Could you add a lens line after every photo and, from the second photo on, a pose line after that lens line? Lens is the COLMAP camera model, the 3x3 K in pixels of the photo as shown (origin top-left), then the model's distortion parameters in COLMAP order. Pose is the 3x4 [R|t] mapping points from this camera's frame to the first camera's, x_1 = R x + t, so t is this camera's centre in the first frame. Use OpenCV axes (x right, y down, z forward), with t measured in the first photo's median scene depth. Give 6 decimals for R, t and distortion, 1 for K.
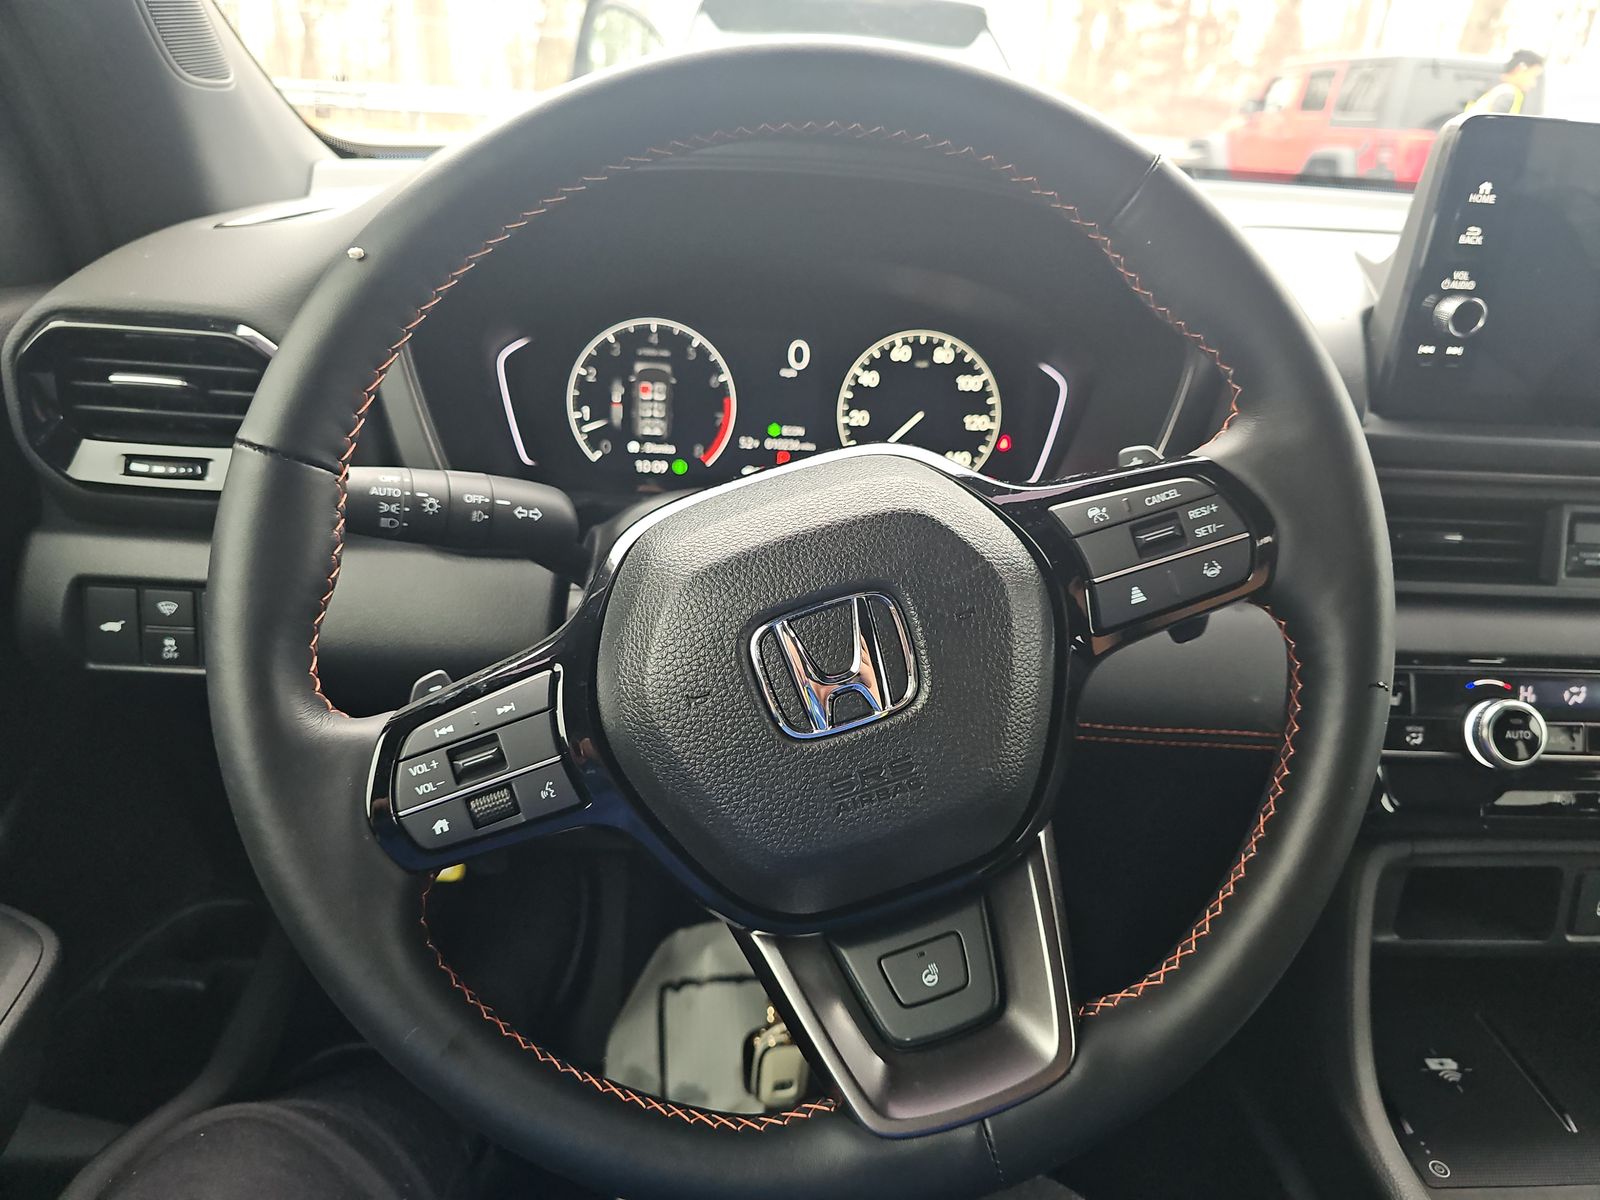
lens RADIAL K [[1079.2, 0, 800.0], [0, 1079.2, 600.0], [0, 0, 1]] dist [-0.002958, -0.001956]
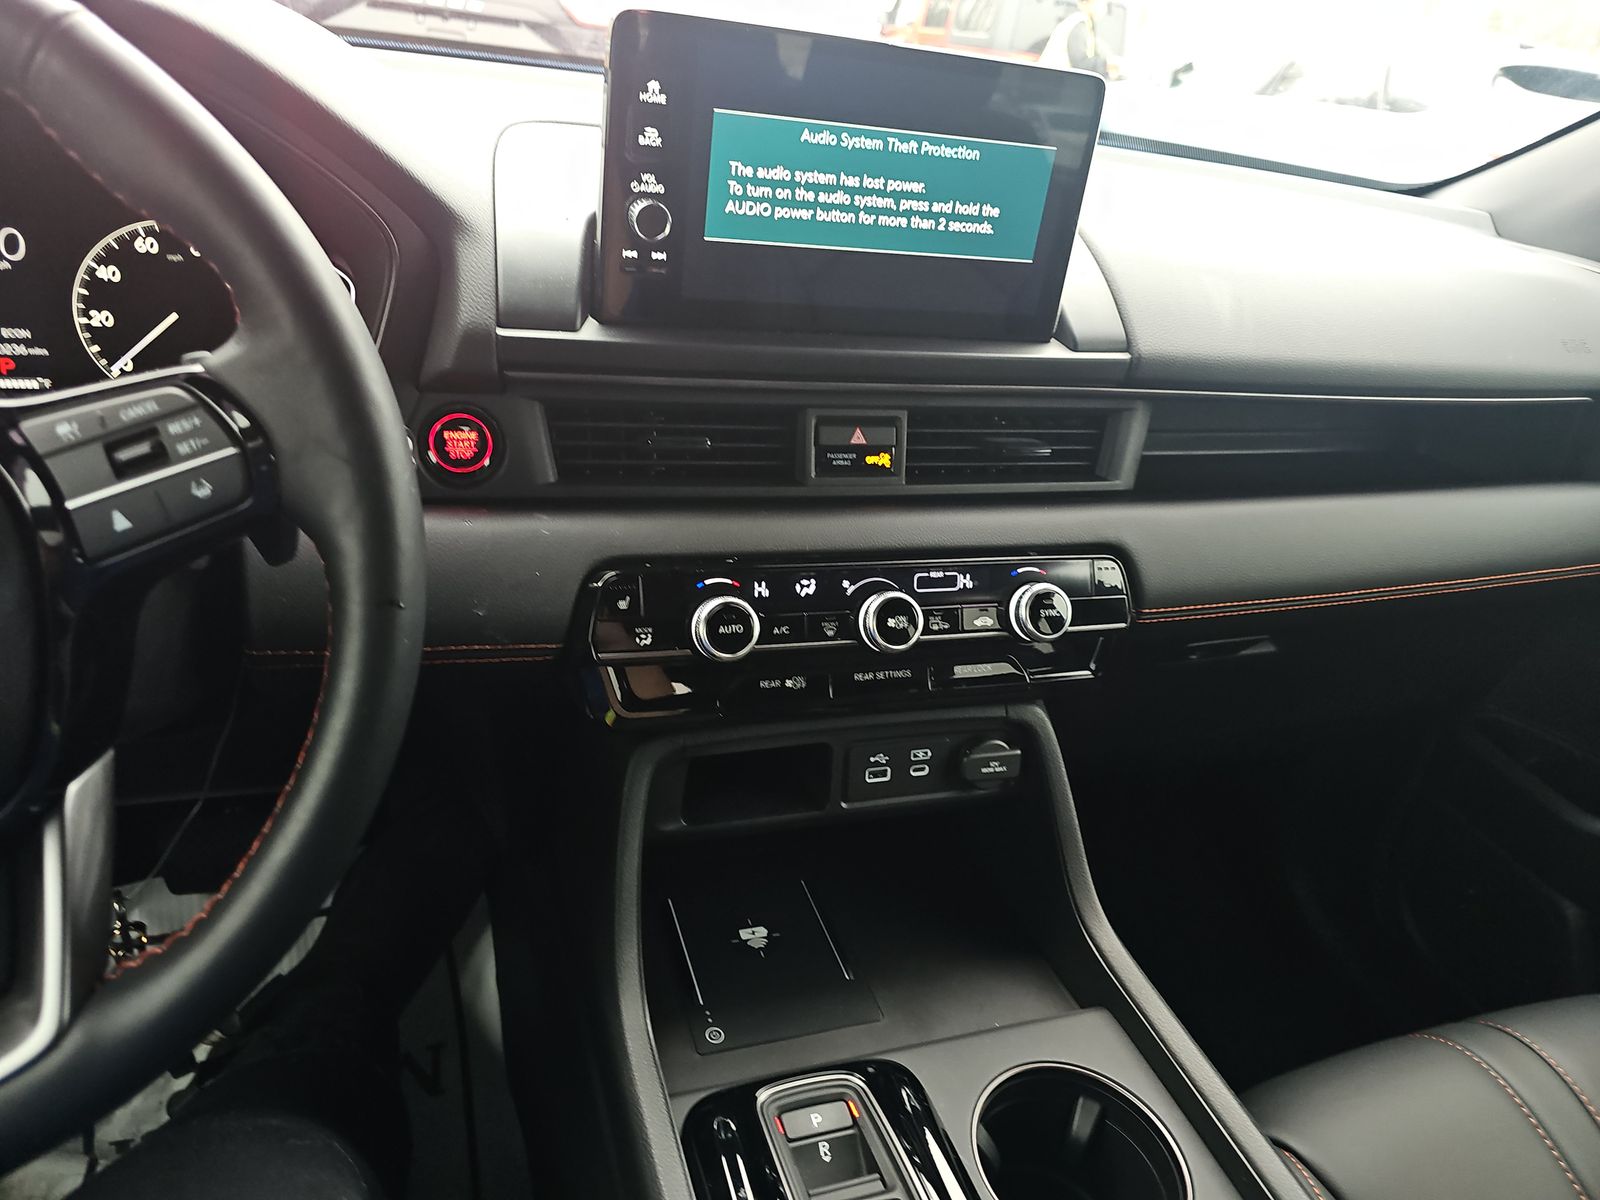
lens RADIAL K [[1083.4, 0, 800.0], [0, 1083.4, 600.0], [0, 0, 1]] dist [0.077640, -0.069423]
pose [[0.958926, -0.067508, 0.275507, 0.340387], [0.044305, 0.994992, 0.089597, 0.002774], [-0.280176, -0.073711, 0.957115, -0.032351]]
